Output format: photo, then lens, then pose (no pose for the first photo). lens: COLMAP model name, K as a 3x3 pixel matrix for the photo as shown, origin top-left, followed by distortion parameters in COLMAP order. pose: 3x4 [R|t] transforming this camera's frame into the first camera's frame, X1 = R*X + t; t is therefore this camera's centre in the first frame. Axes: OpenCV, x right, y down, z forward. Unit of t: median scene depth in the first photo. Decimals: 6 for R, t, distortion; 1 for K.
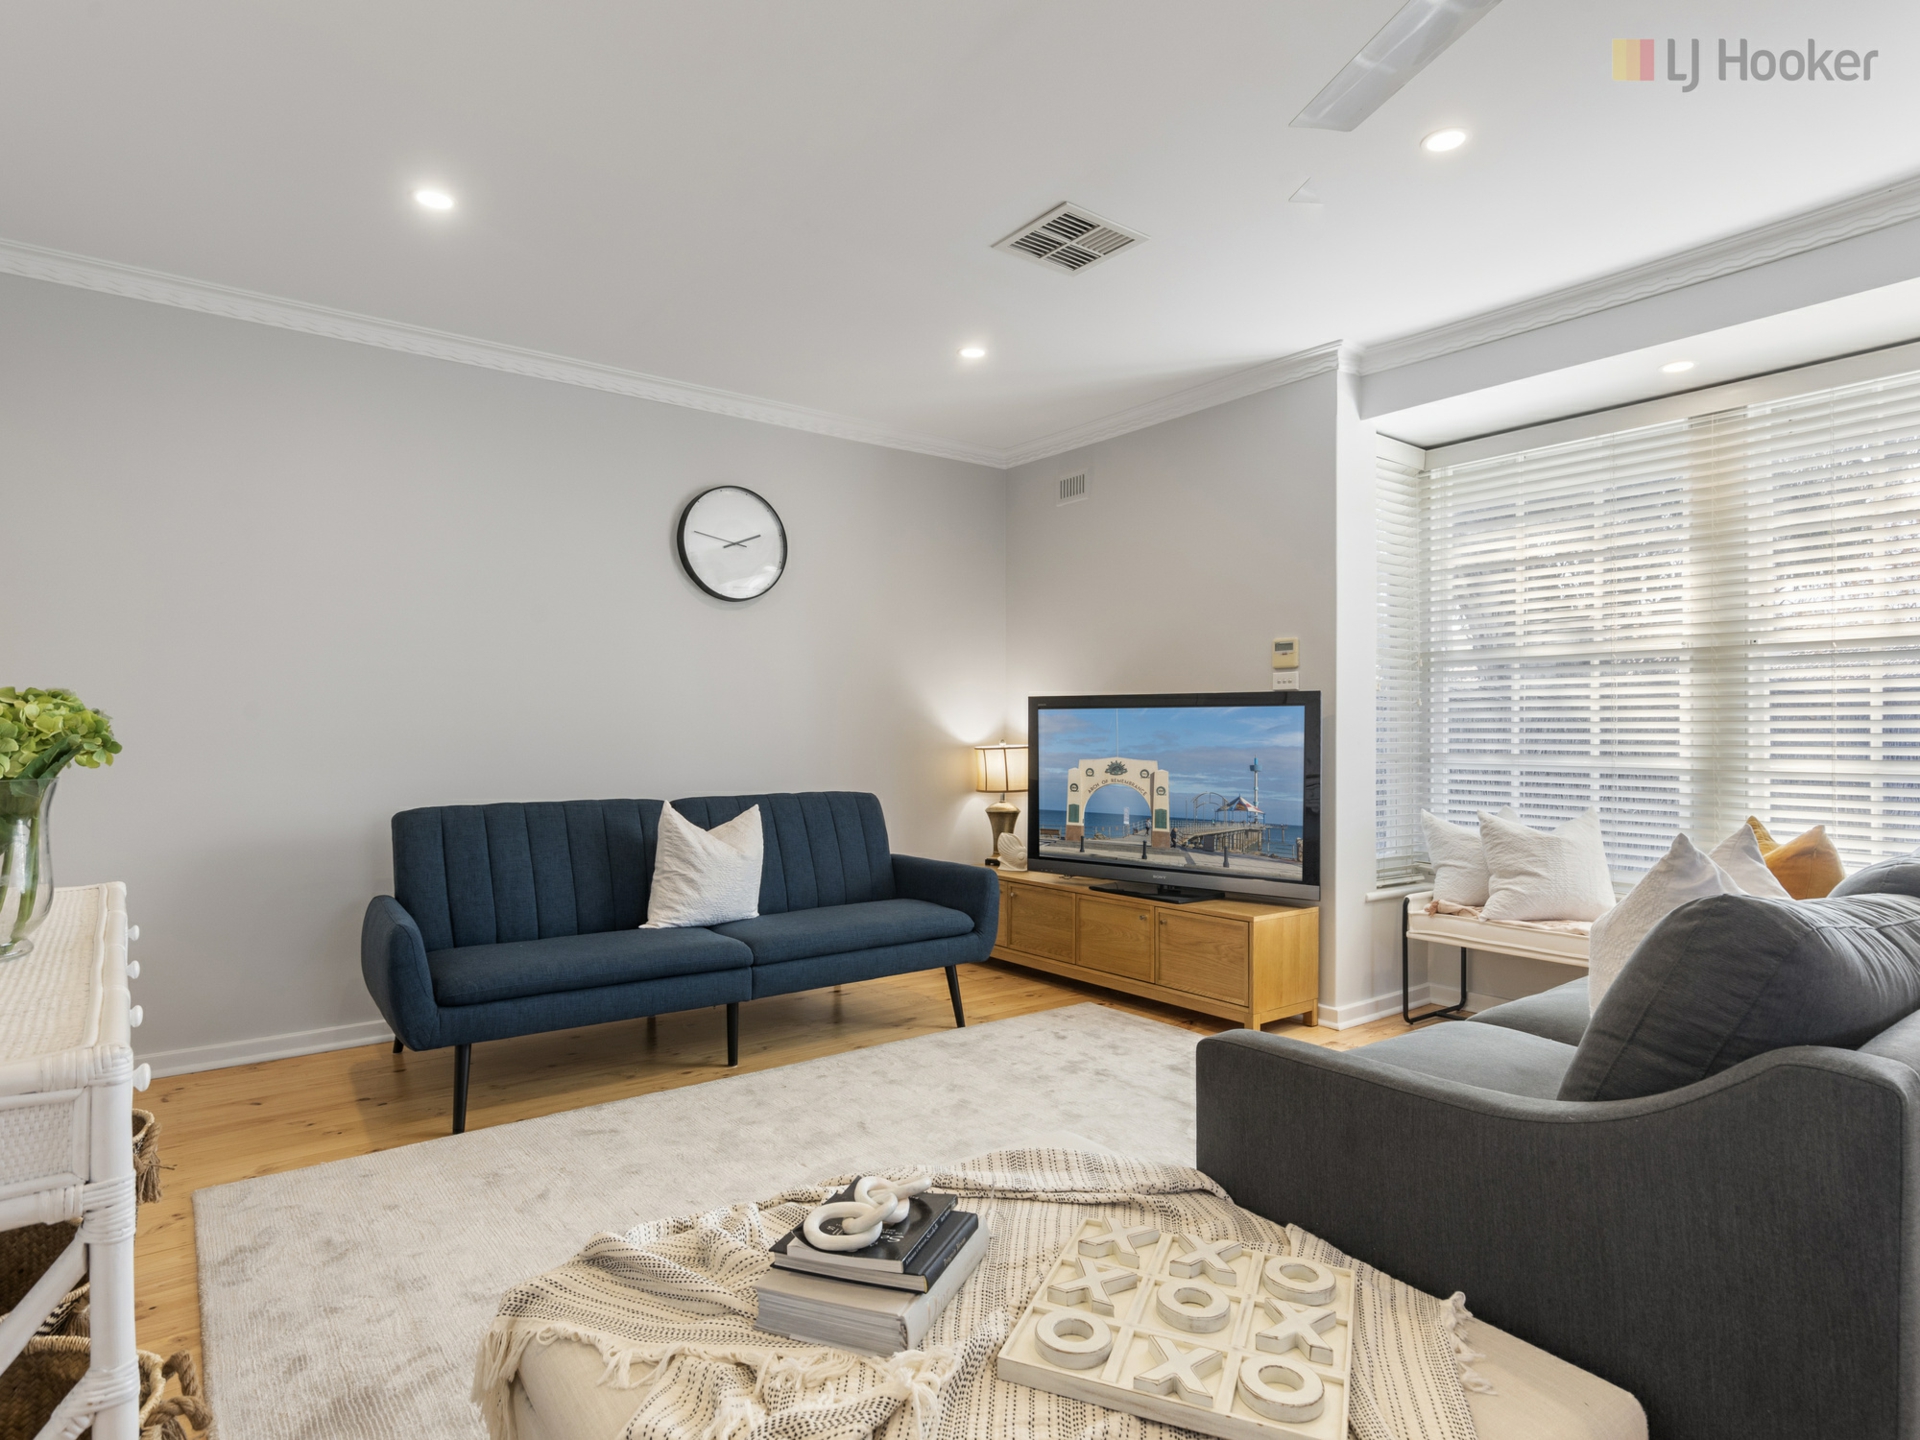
lens RADIAL K [[1057.9, 0, 962.1], [0, 1057.9, 732.9], [0, 0, 1]] dist [0.019254, -0.000694]
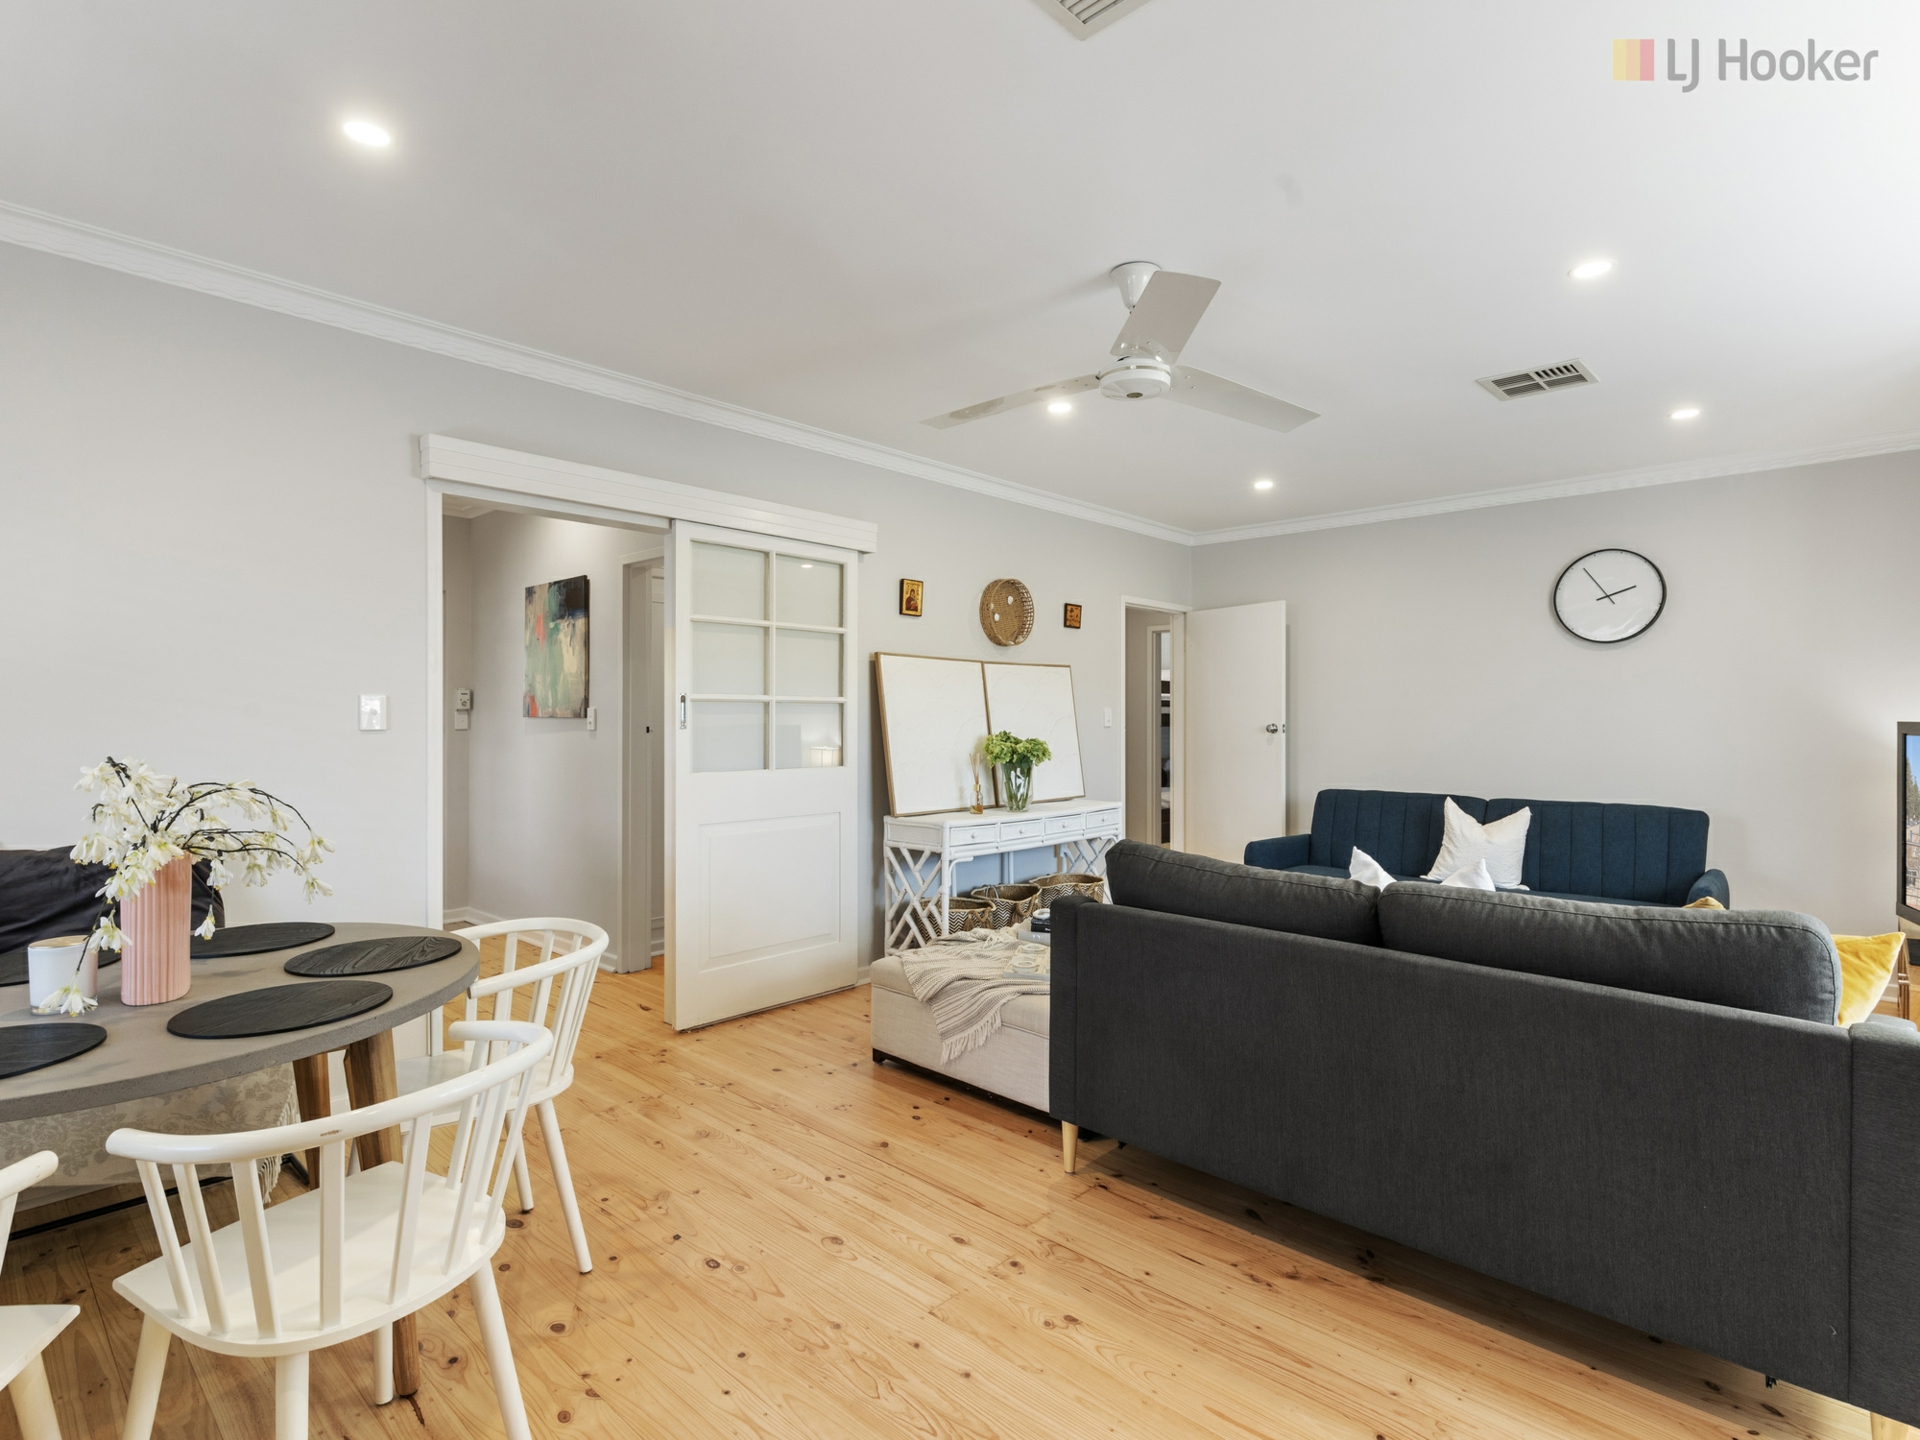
lens RADIAL K [[987.9, 0, 941.9], [0, 987.9, 718.0], [0, 0, 1]] dist [0.005562, 0.003712]
pose [[0.157029, -0.001370, -0.987593, 0.965559], [-0.003176, 0.999993, -0.001893, -0.041788], [0.987589, 0.003433, 0.157023, 0.085033]]
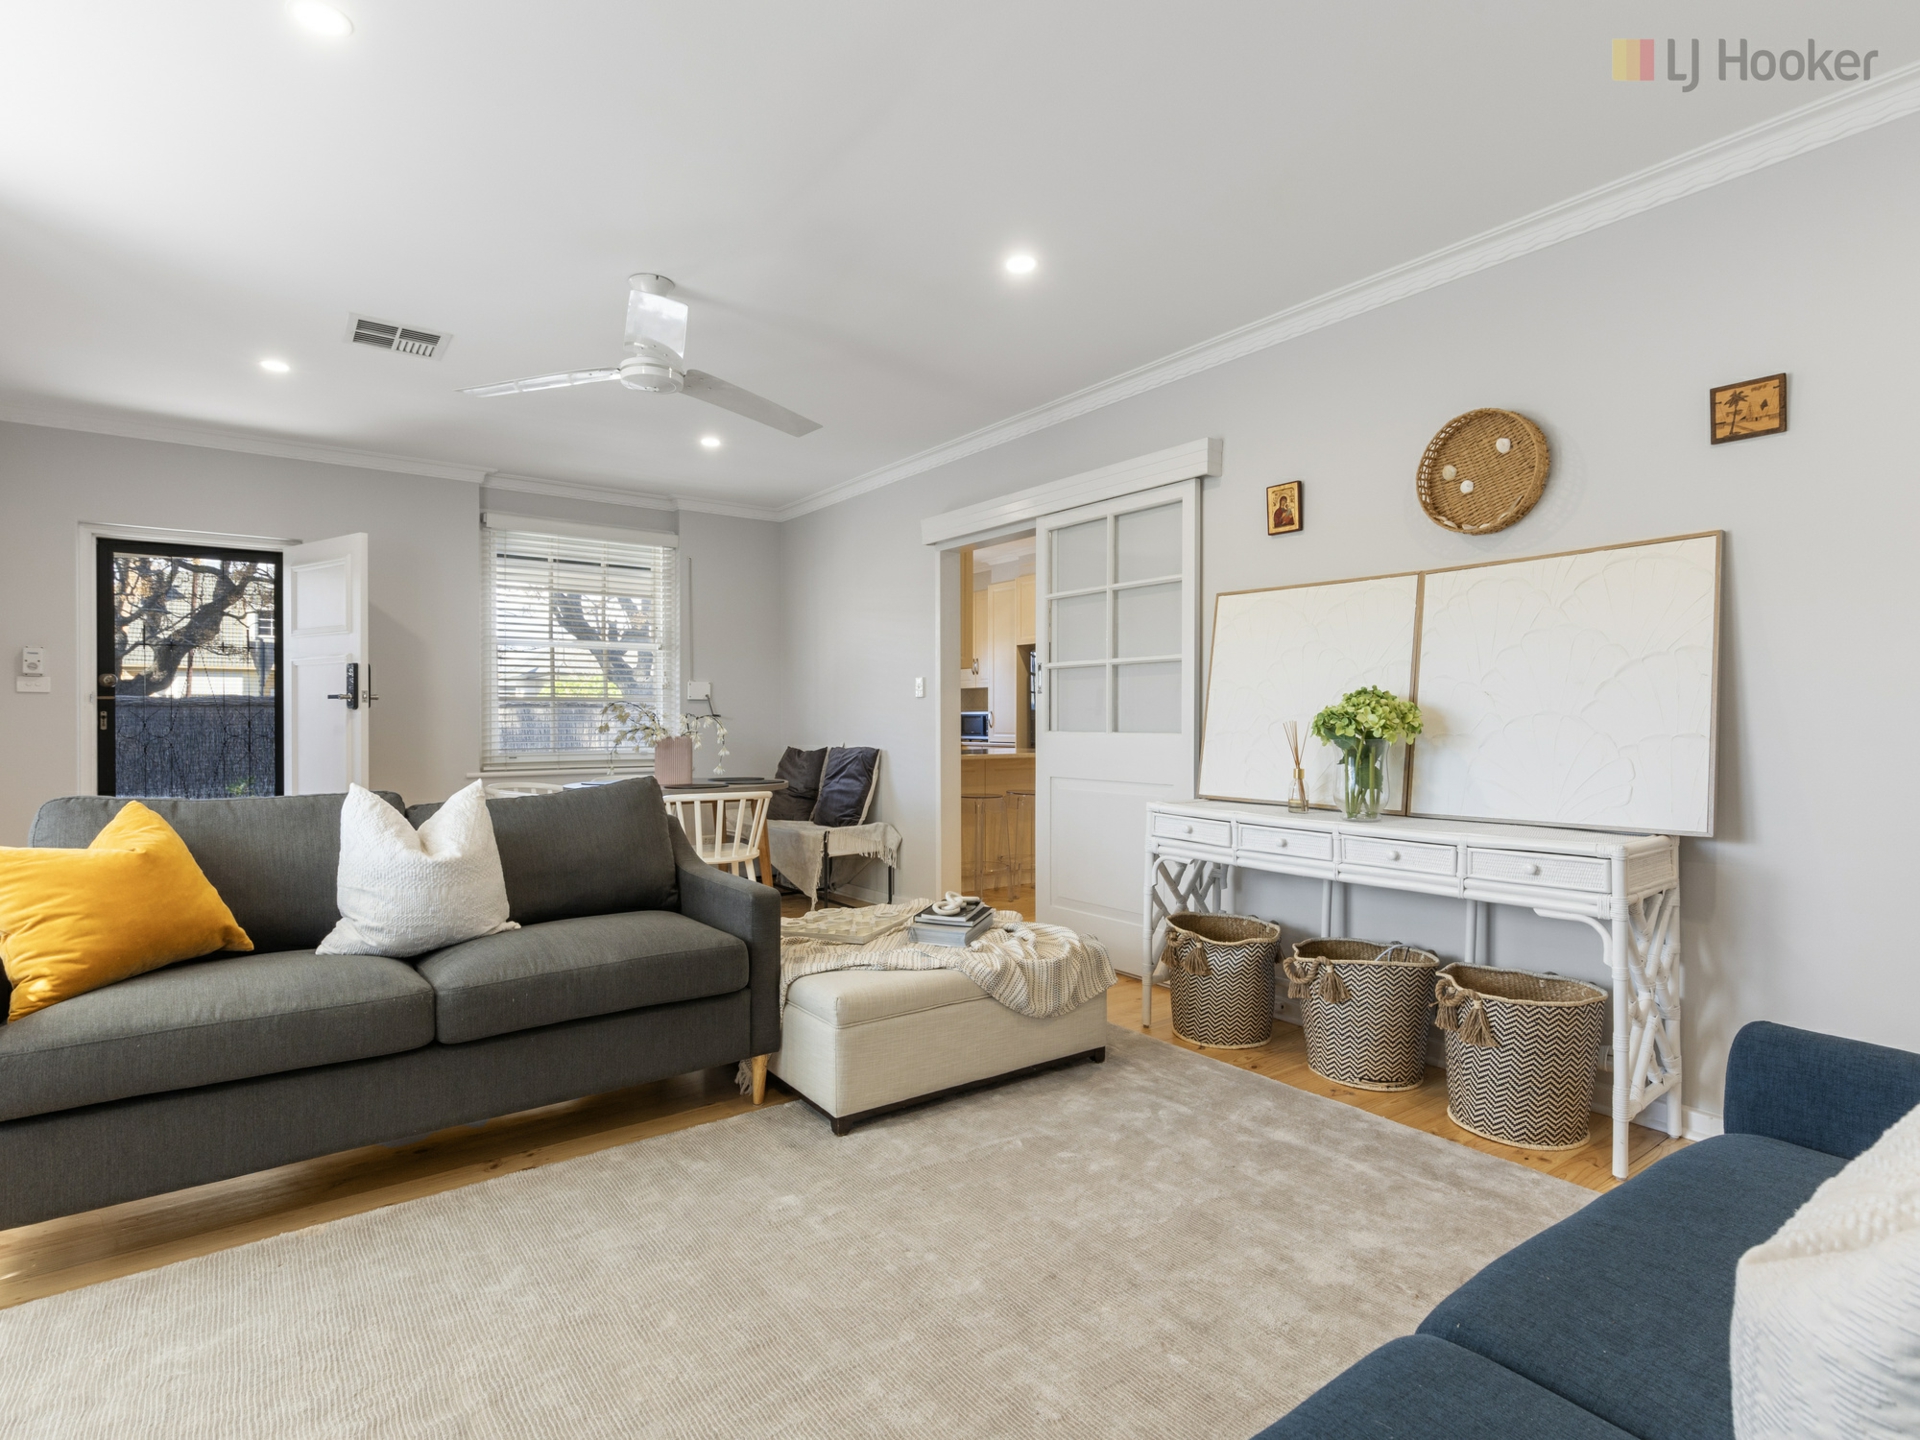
lens RADIAL K [[987.9, 0, 947.6], [0, 987.9, 715.8], [0, 0, 1]] dist [0.005562, 0.003712]
pose [[-0.999630, -0.000837, 0.027171, -0.036074], [-0.000876, 0.999999, -0.001430, -0.001328], [-0.027170, -0.001453, -0.999630, 1.216390]]
